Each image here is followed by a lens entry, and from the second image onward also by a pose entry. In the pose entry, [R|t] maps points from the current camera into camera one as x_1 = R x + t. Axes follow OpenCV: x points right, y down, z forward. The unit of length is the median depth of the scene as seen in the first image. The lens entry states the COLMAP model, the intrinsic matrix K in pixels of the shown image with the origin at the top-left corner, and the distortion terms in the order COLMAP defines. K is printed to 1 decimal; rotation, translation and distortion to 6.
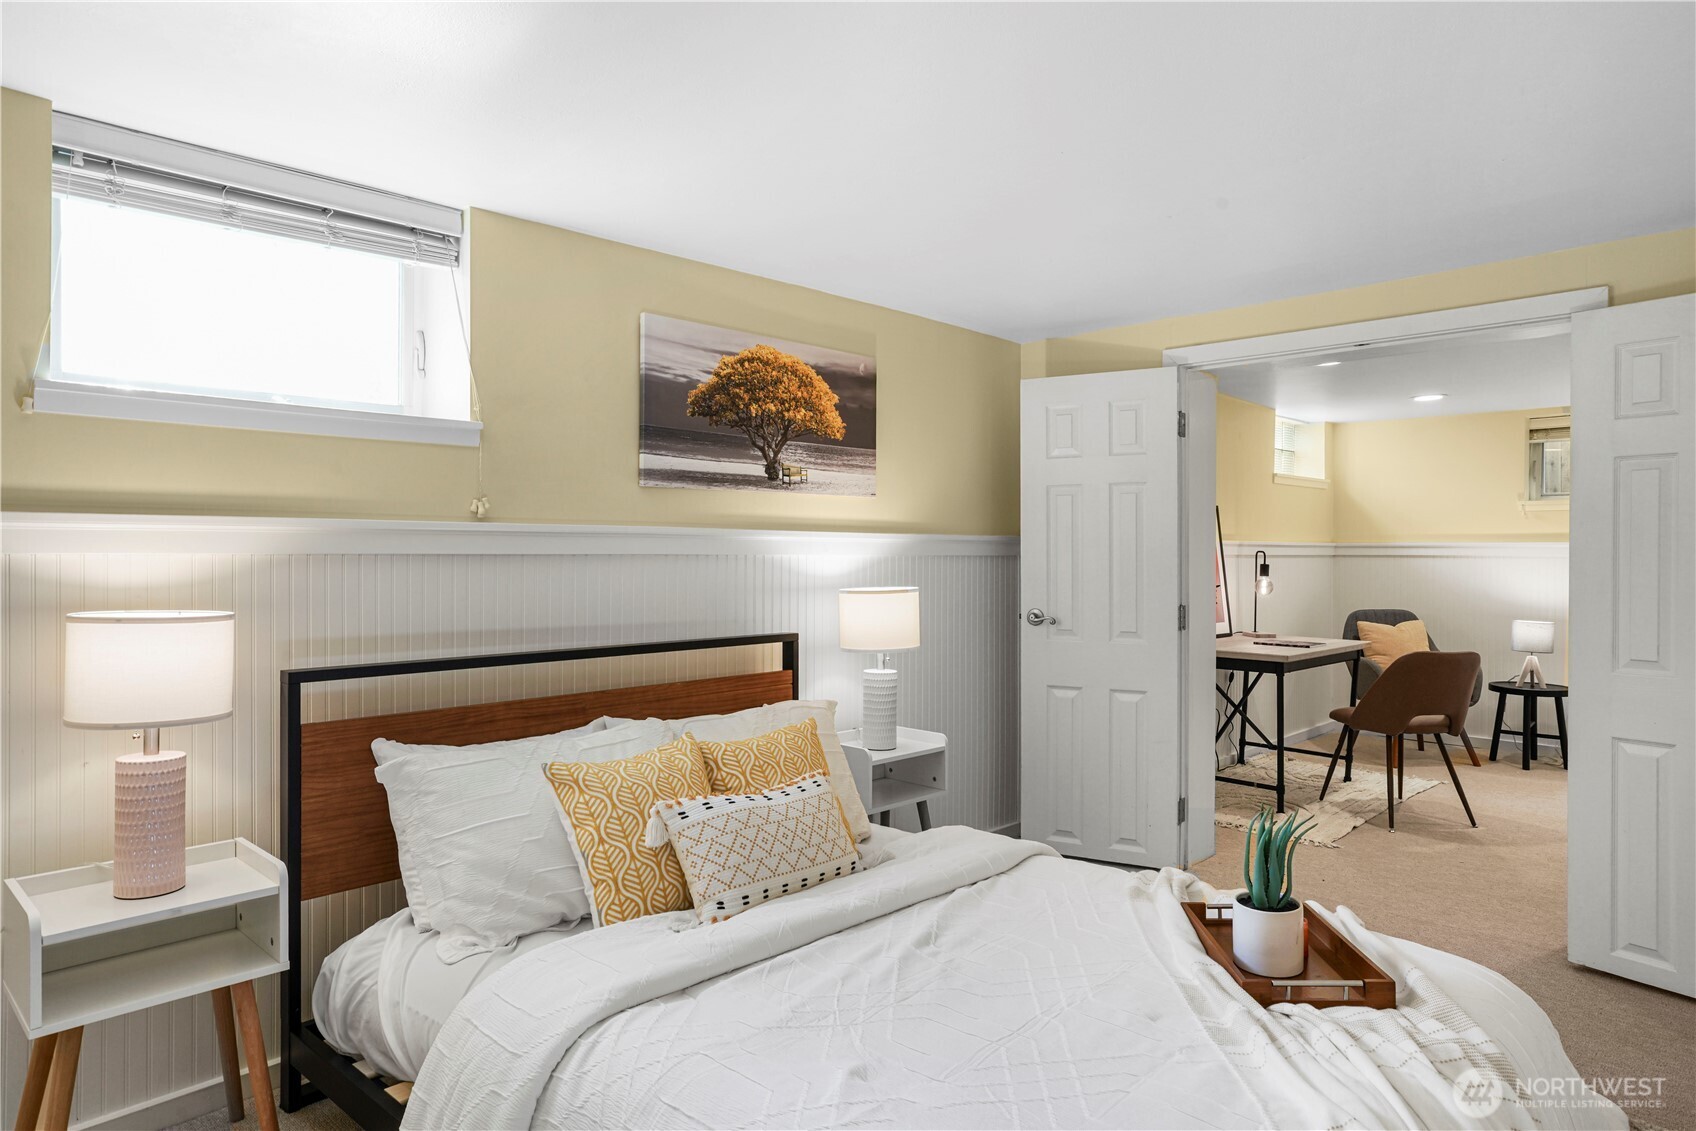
lens RADIAL K [[1034.9, 0, 825.9], [0, 1034.9, 550.2], [0, 0, 1]] dist [-0.004645, -0.000793]
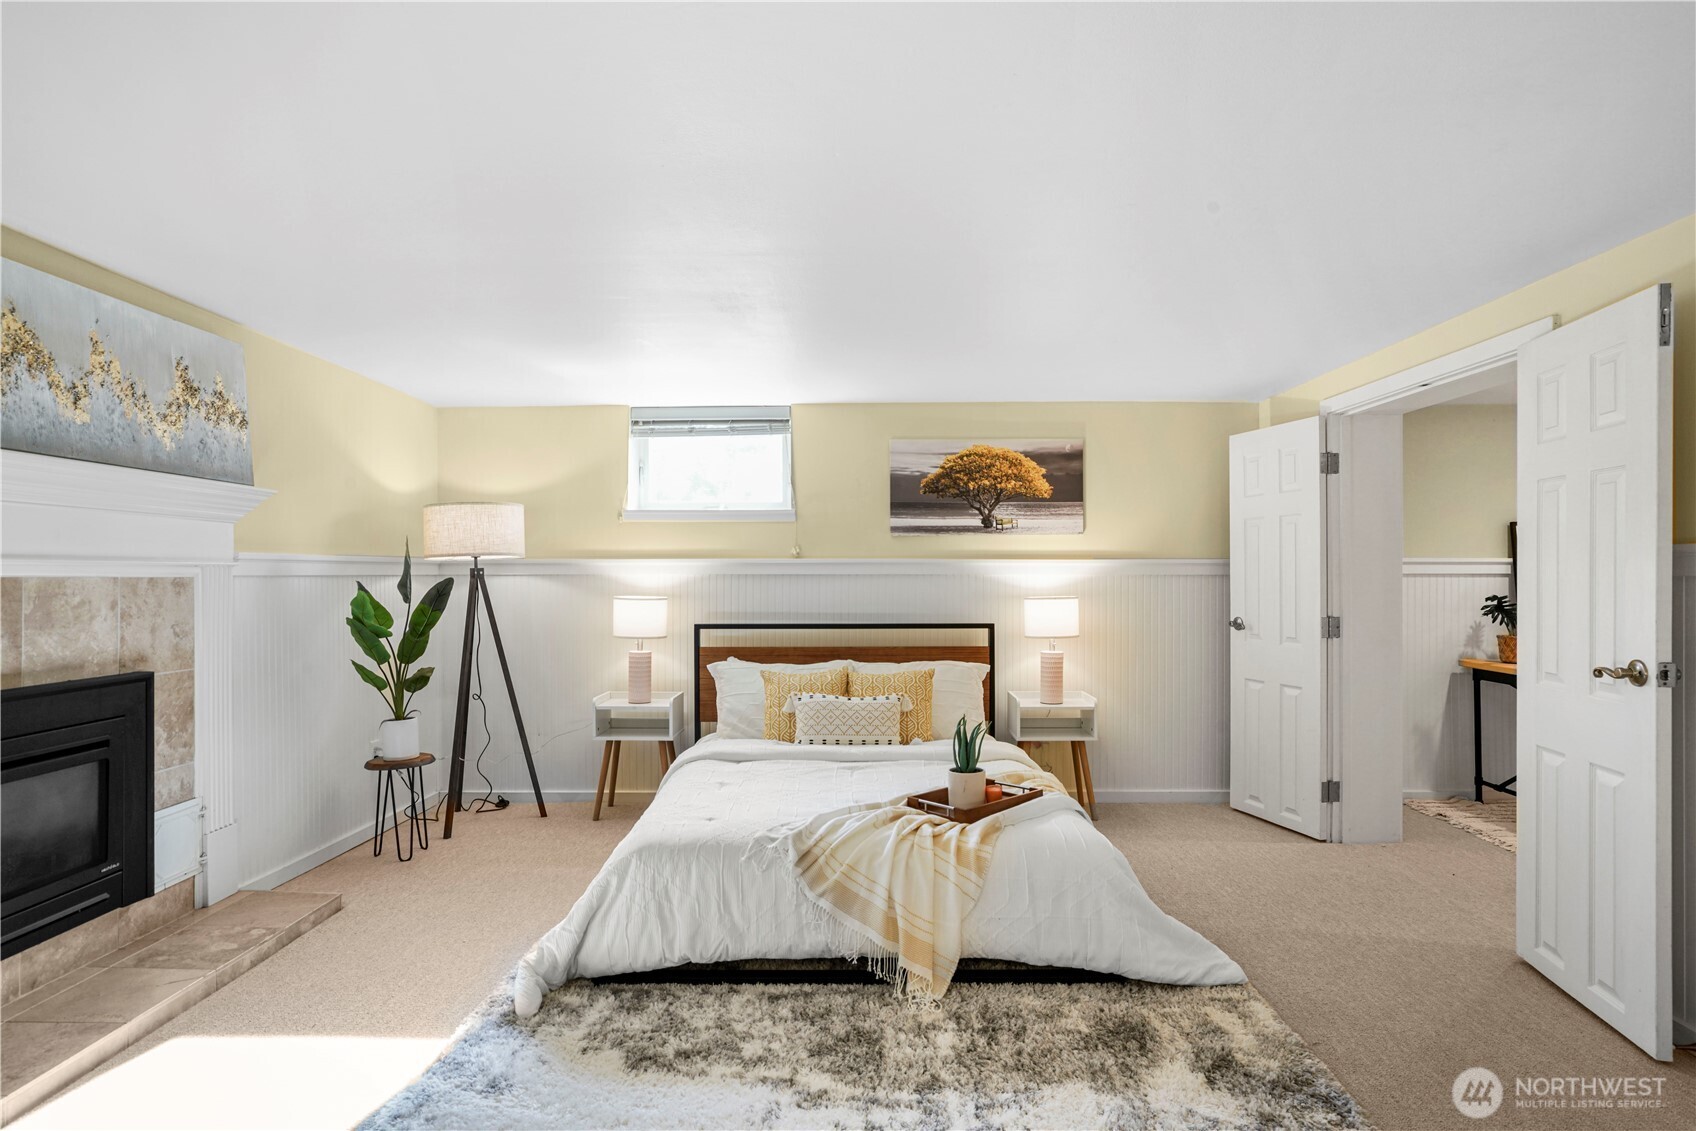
lens RADIAL K [[899.8, 0, 848.0], [0, 899.8, 565.5], [0, 0, 1]] dist [-0.026642, 0.000683]
pose [[0.693082, -0.009468, -0.720796, 0.808623], [0.003940, 0.999949, -0.009346, 0.002628], [0.720848, 0.003637, 0.693084, -0.119179]]
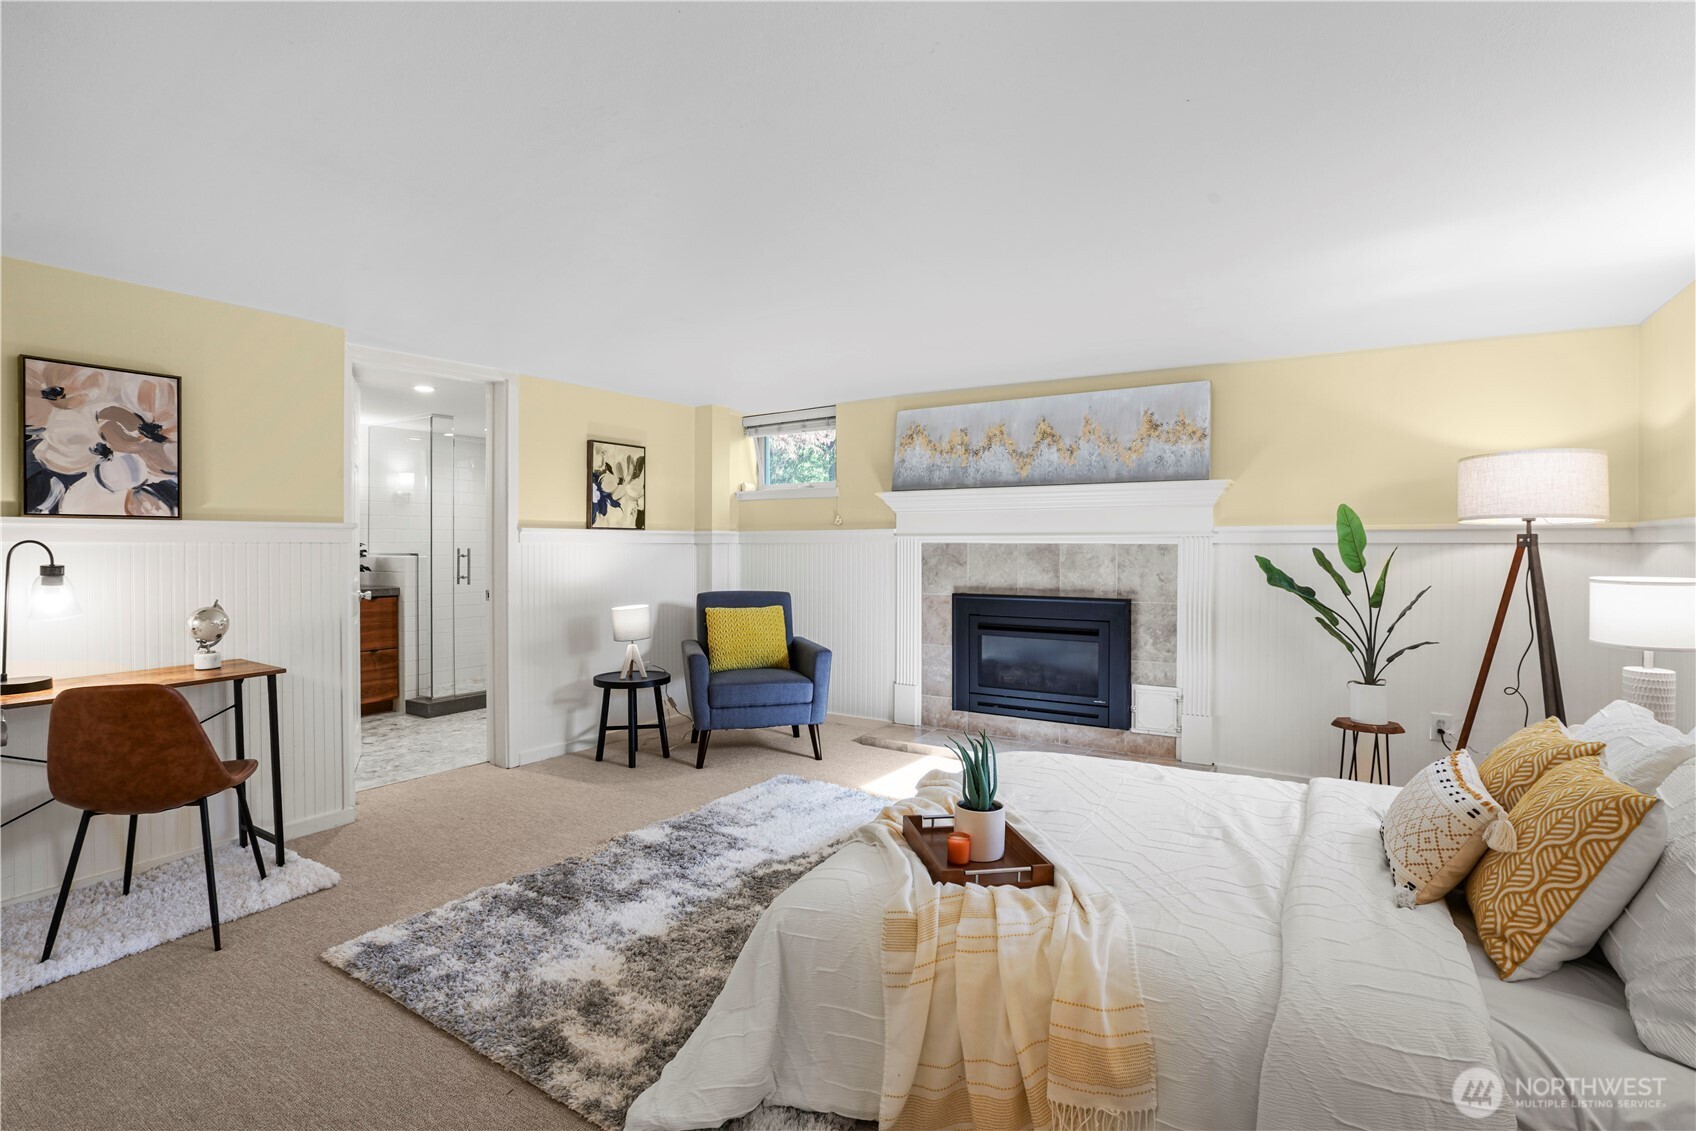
lens RADIAL K [[794.7, 0, 857.6], [0, 794.7, 543.3], [0, 0, 1]] dist [-0.063192, 0.025158]
pose [[-0.976046, -0.004226, -0.217524, 0.457484], [-0.003137, 0.999981, -0.005352, 0.009970], [0.217543, -0.004541, -0.976040, 1.113147]]
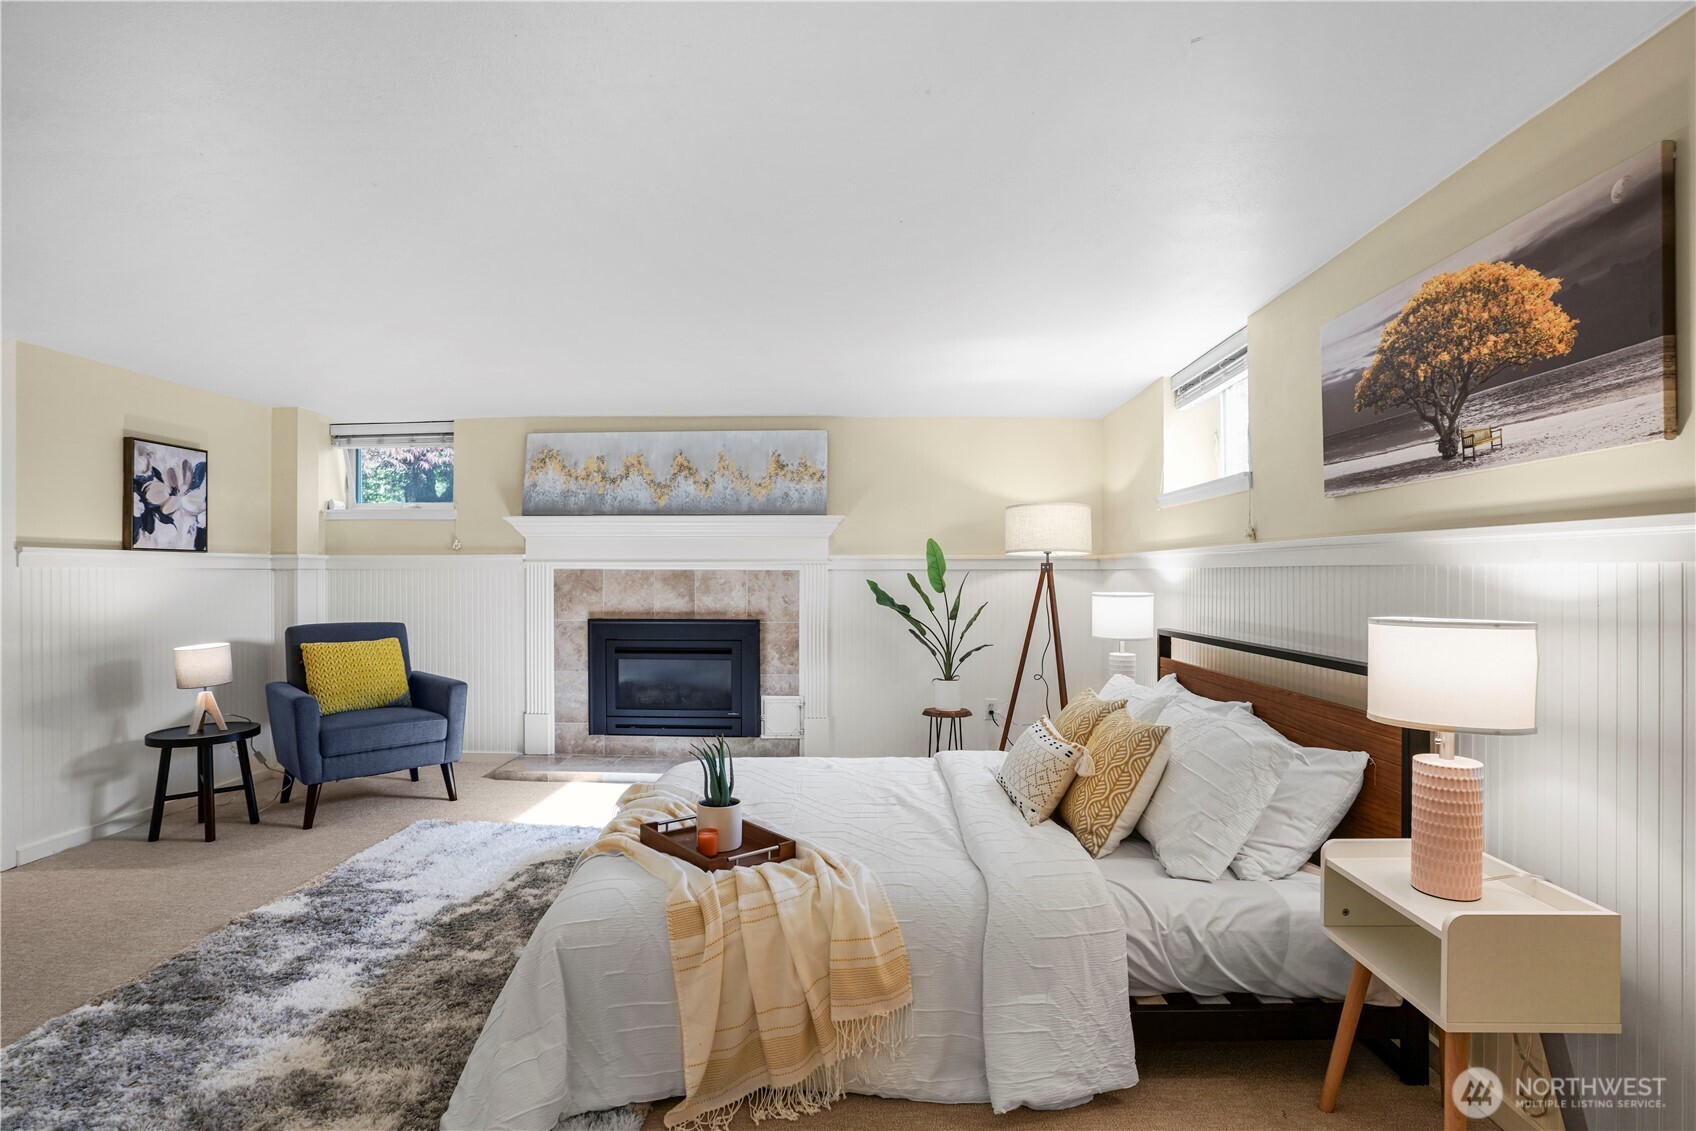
lens RADIAL K [[787.5, 0, 848.0], [0, 787.5, 565.5], [0, 0, 1]] dist [-0.065670, 0.025850]
pose [[-0.726119, -0.009519, -0.687503, 0.609205], [-0.001279, 0.999921, -0.012495, 0.012187], [0.687568, -0.008193, -0.726074, 1.107457]]
